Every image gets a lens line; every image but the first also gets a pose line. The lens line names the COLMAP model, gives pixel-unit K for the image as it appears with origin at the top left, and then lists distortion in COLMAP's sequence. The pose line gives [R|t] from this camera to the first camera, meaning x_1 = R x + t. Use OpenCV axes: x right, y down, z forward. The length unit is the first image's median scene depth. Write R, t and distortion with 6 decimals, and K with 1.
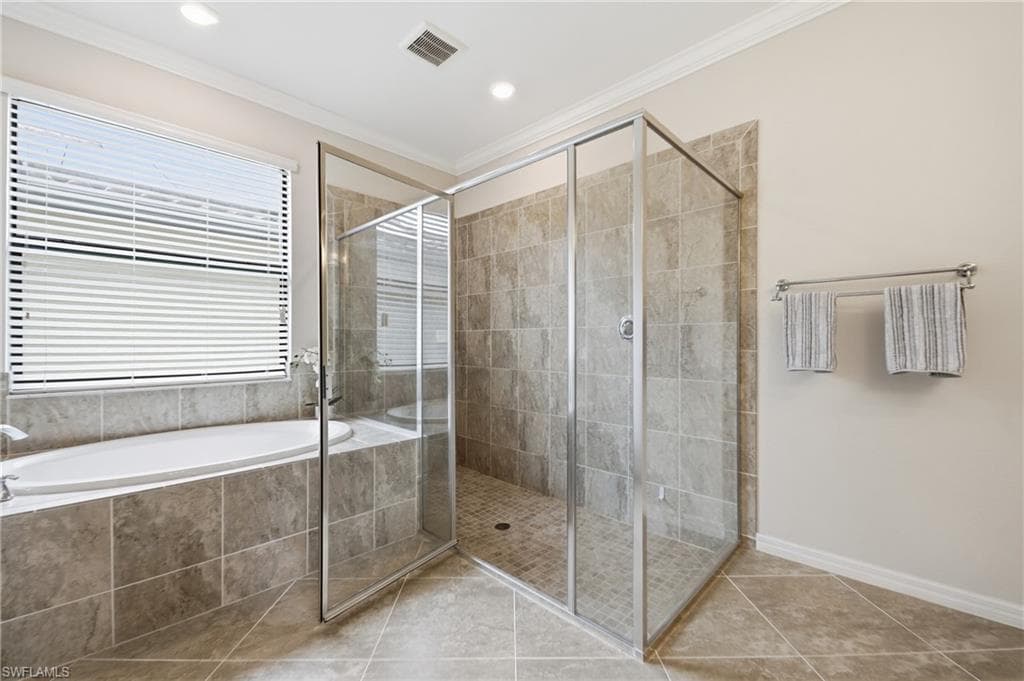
lens RADIAL K [[421.7, 0, 511.7], [0, 421.7, 342.6], [0, 0, 1]] dist [-0.000813, -0.000234]
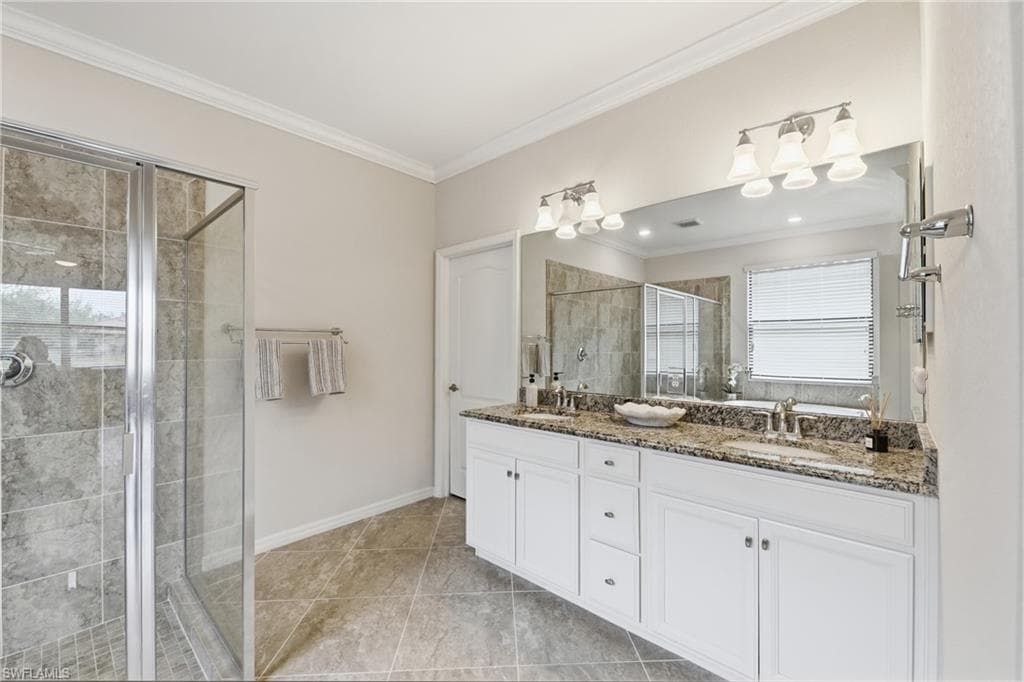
lens RADIAL K [[421.7, 0, 511.7], [0, 421.7, 343.1], [0, 0, 1]] dist [-0.000813, -0.000234]
pose [[-0.031712, 0.009439, 0.999452, -0.682011], [0.003004, 0.999952, -0.009348, -0.103355], [-0.999493, 0.002706, -0.031738, 0.321725]]
